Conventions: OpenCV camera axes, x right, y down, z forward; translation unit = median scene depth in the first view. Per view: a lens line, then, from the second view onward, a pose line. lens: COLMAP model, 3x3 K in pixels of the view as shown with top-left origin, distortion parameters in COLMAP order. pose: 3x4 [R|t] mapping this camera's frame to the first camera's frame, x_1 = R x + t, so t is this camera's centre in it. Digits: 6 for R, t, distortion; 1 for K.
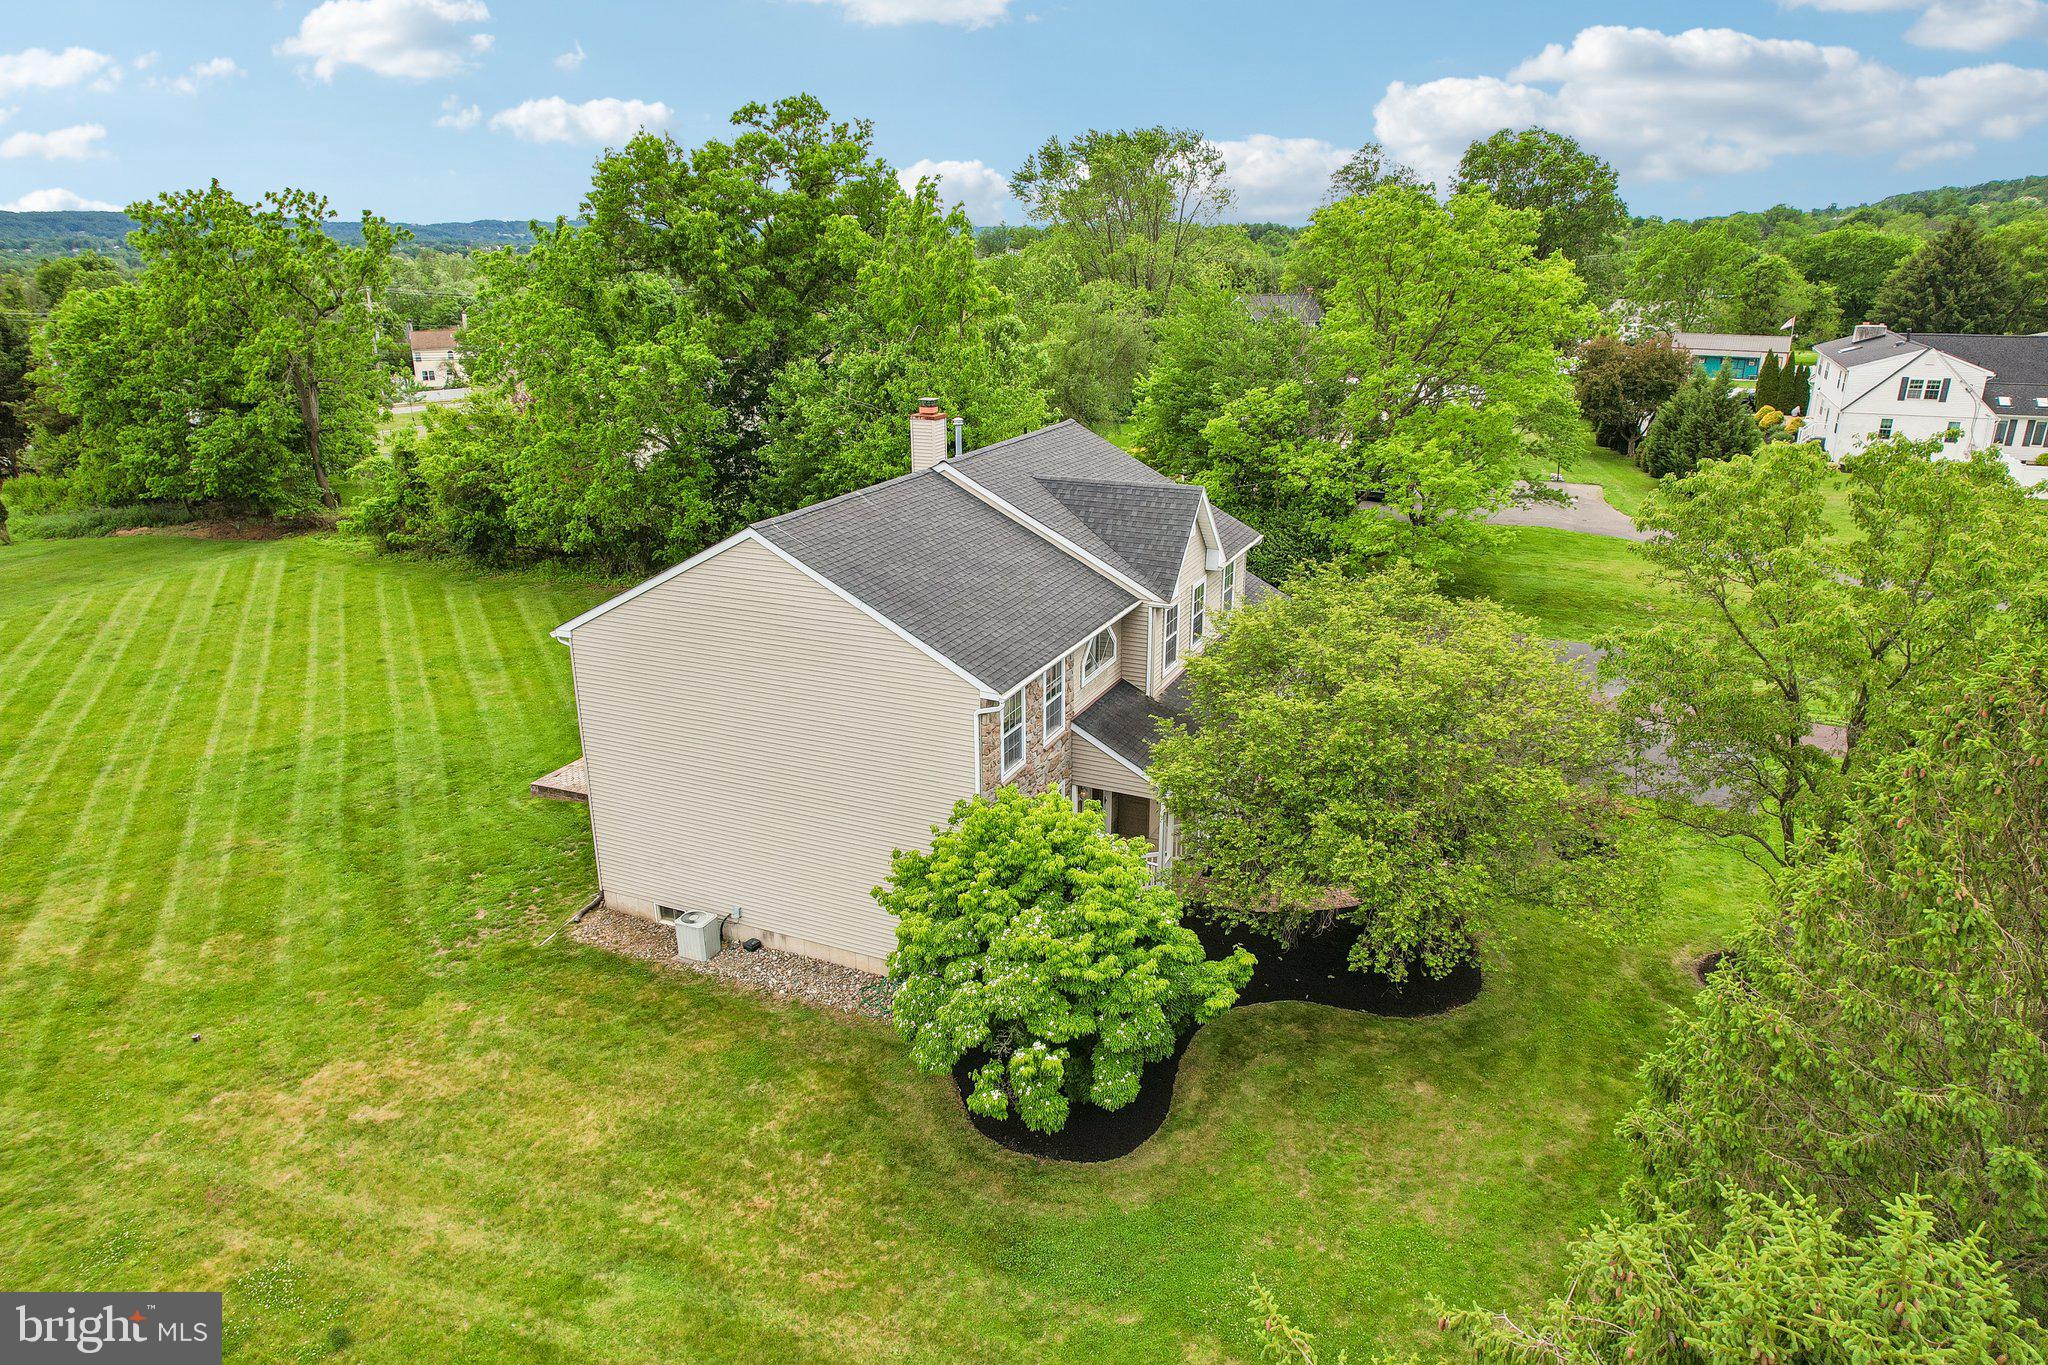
lens RADIAL K [[1308.4, 0, 1032.1], [0, 1308.4, 686.6], [0, 0, 1]] dist [-0.079306, 0.070895]
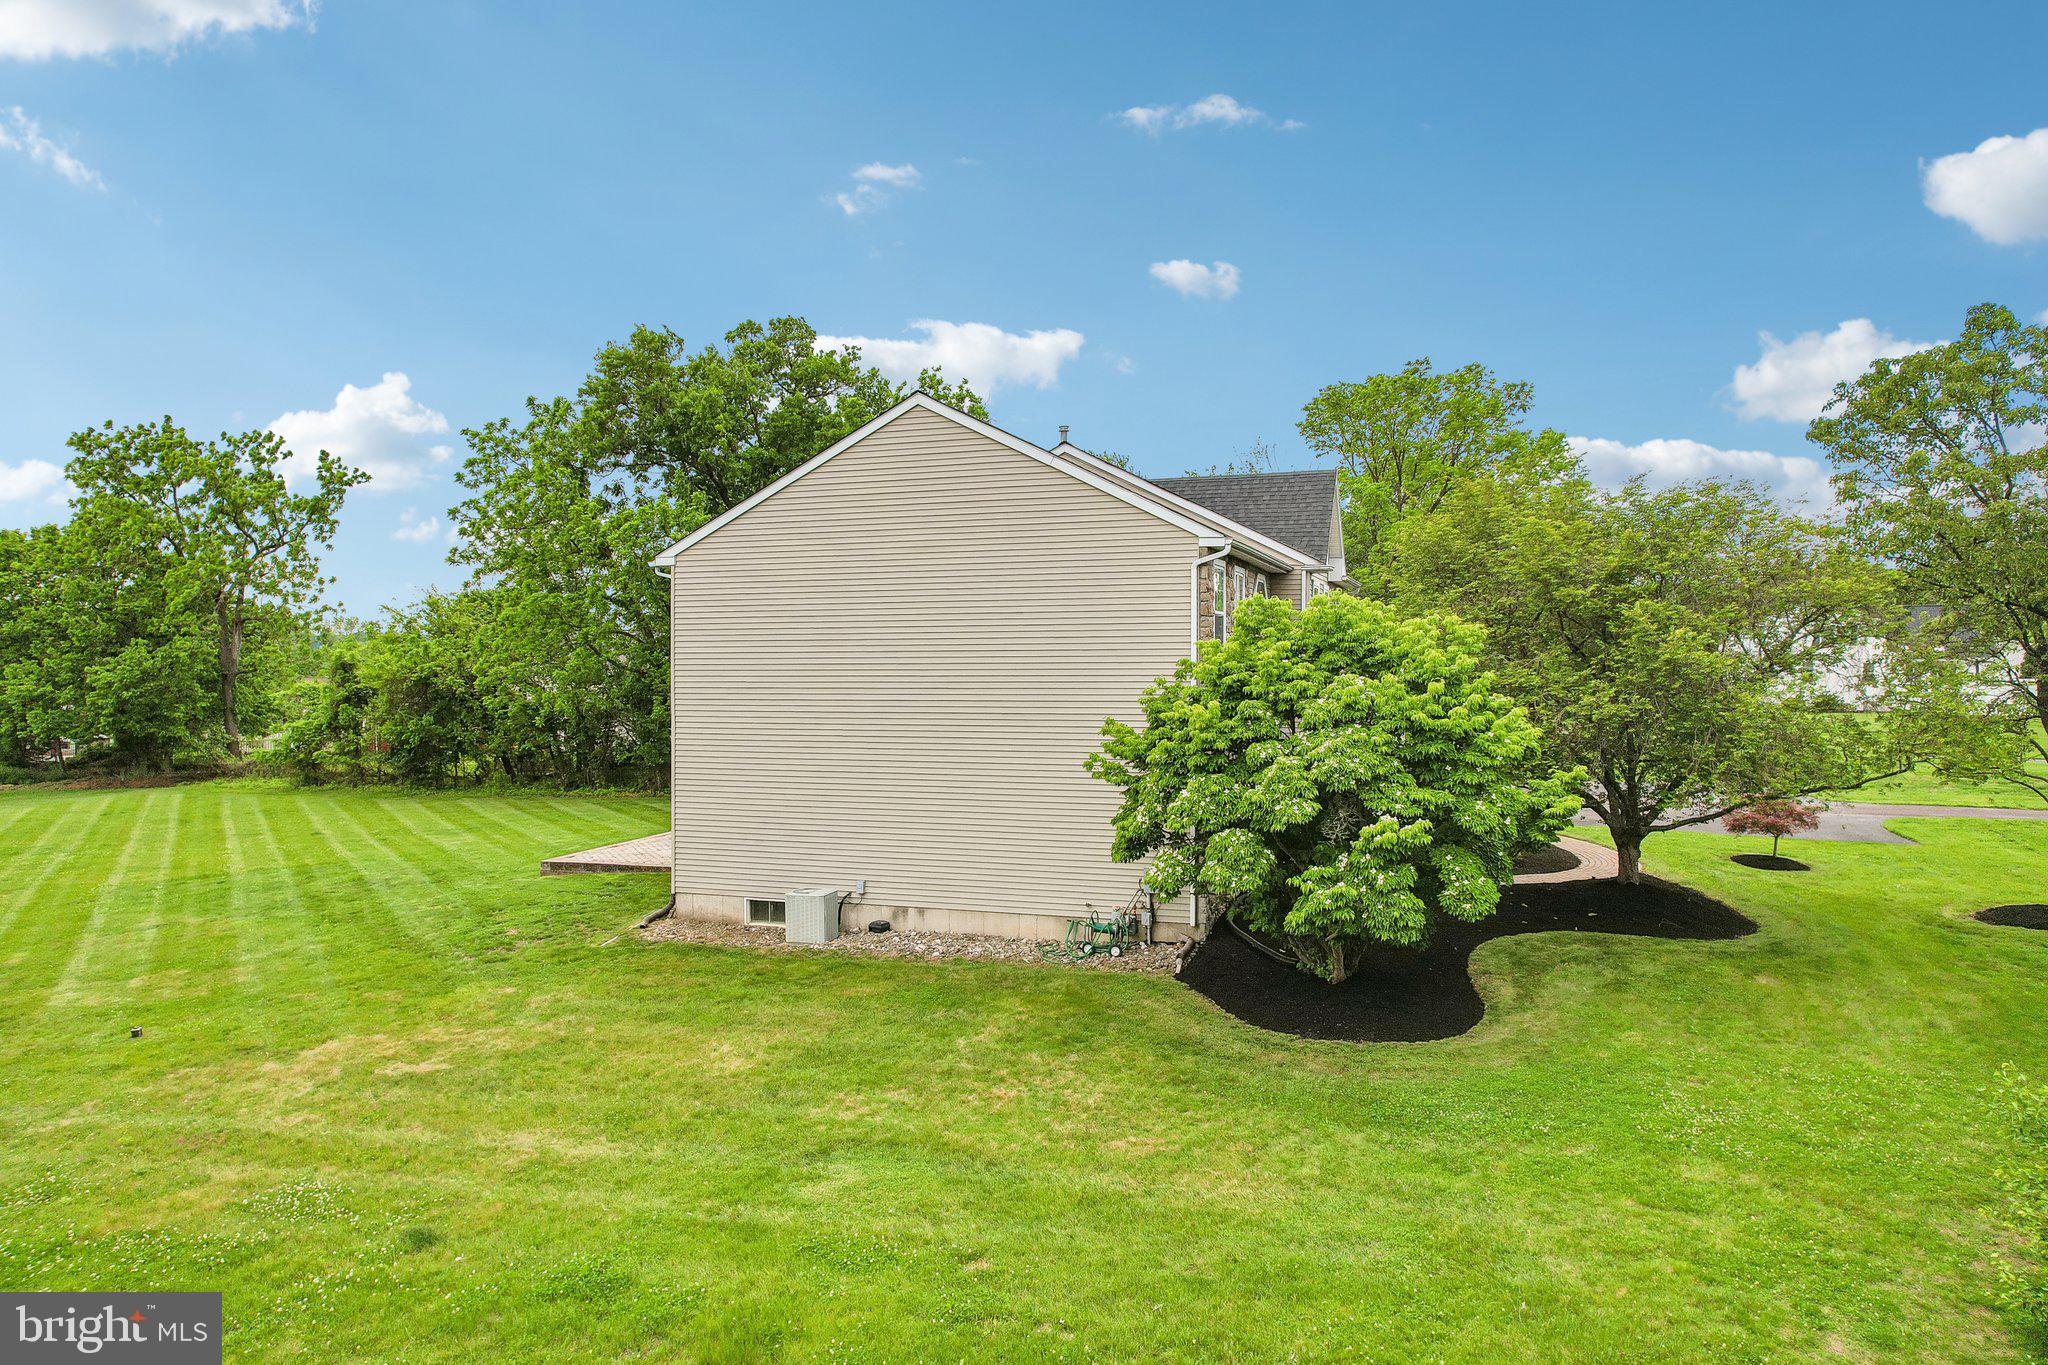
lens RADIAL K [[1308.4, 0, 1032.1], [0, 1308.4, 686.6], [0, 0, 1]] dist [-0.079306, 0.070895]
pose [[0.995226, -0.001131, 0.097594, -0.199474], [0.030480, 0.953521, -0.299781, 0.301738], [-0.092719, 0.301325, 0.949003, 0.182201]]
